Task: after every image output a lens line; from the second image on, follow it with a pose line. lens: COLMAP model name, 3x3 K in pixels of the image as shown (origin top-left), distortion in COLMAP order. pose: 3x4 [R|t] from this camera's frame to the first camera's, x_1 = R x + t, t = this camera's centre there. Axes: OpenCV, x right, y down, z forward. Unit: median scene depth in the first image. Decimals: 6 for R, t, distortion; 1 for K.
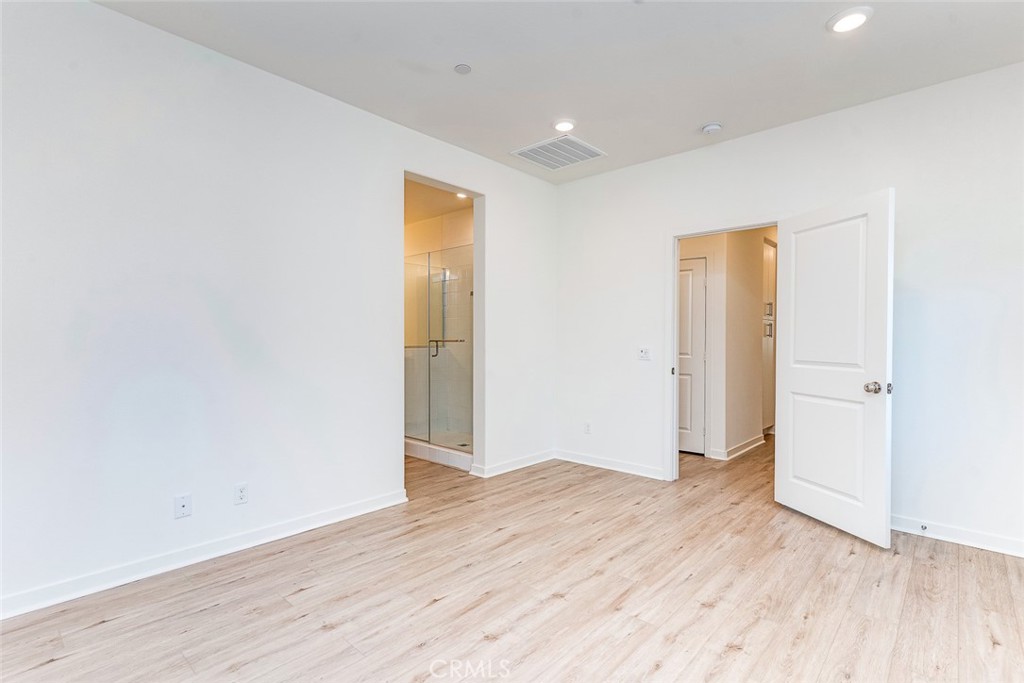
lens RADIAL K [[485.5, 0, 514.2], [0, 485.5, 340.9], [0, 0, 1]] dist [0.013226, 0.000630]
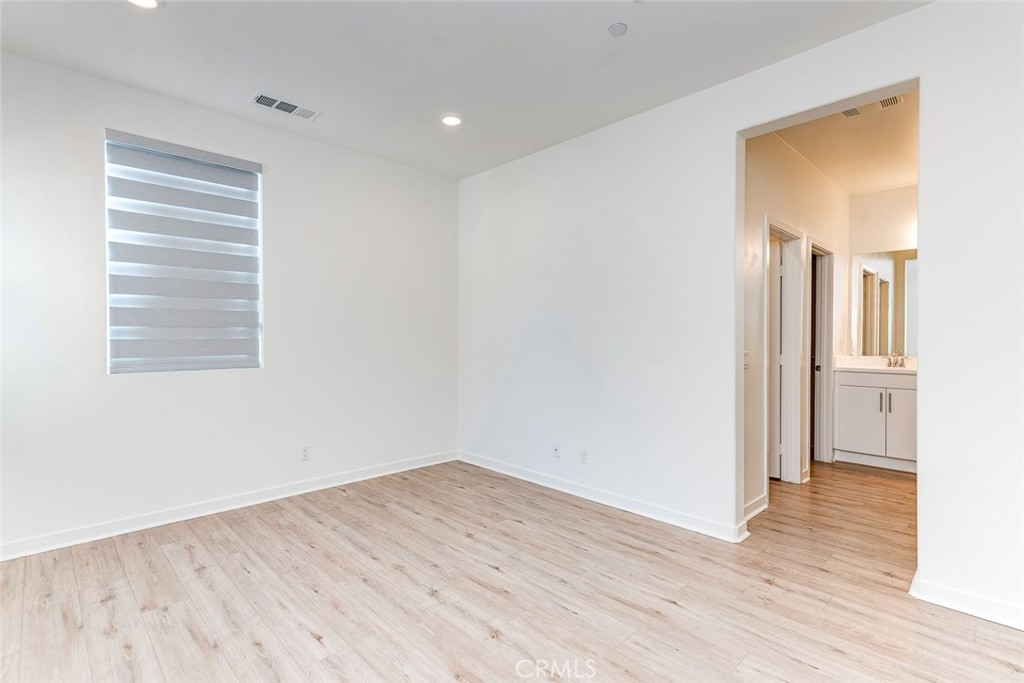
lens RADIAL K [[485.5, 0, 514.2], [0, 485.5, 340.9], [0, 0, 1]] dist [0.013226, 0.000630]
pose [[-0.058610, -0.002471, -0.998278, 0.779814], [-0.007705, 0.999968, -0.002023, 0.001031], [0.998251, 0.007574, -0.058627, 0.879601]]
